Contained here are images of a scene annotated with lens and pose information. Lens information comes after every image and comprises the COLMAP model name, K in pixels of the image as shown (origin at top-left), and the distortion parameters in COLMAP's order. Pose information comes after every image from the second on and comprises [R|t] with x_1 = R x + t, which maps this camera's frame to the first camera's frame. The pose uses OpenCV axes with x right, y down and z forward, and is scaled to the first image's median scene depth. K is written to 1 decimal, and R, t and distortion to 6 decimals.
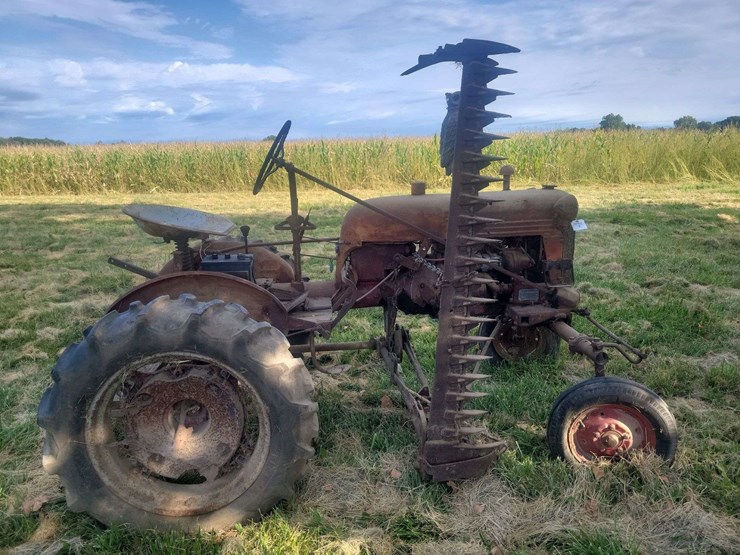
lens RADIAL K [[556.0, 0, 358.3], [0, 556.0, 272.0], [0, 0, 1]] dist [0.066505, -0.056911]
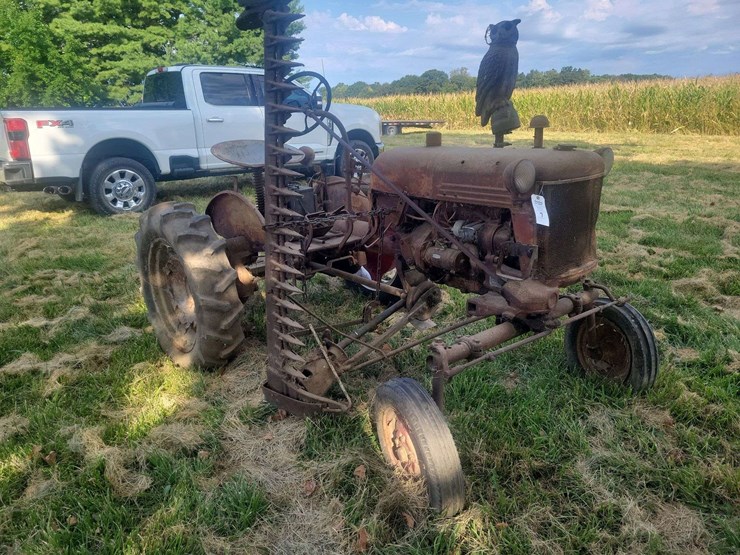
lens RADIAL K [[552.1, 0, 370.0], [0, 552.1, 277.5], [0, 0, 1]] dist [0.053705, -0.047299]
pose [[0.575461, 0.247738, -0.779404, 1.014543], [-0.153970, 0.968792, 0.194255, -0.113599], [0.803205, 0.008219, 0.595646, 0.468757]]
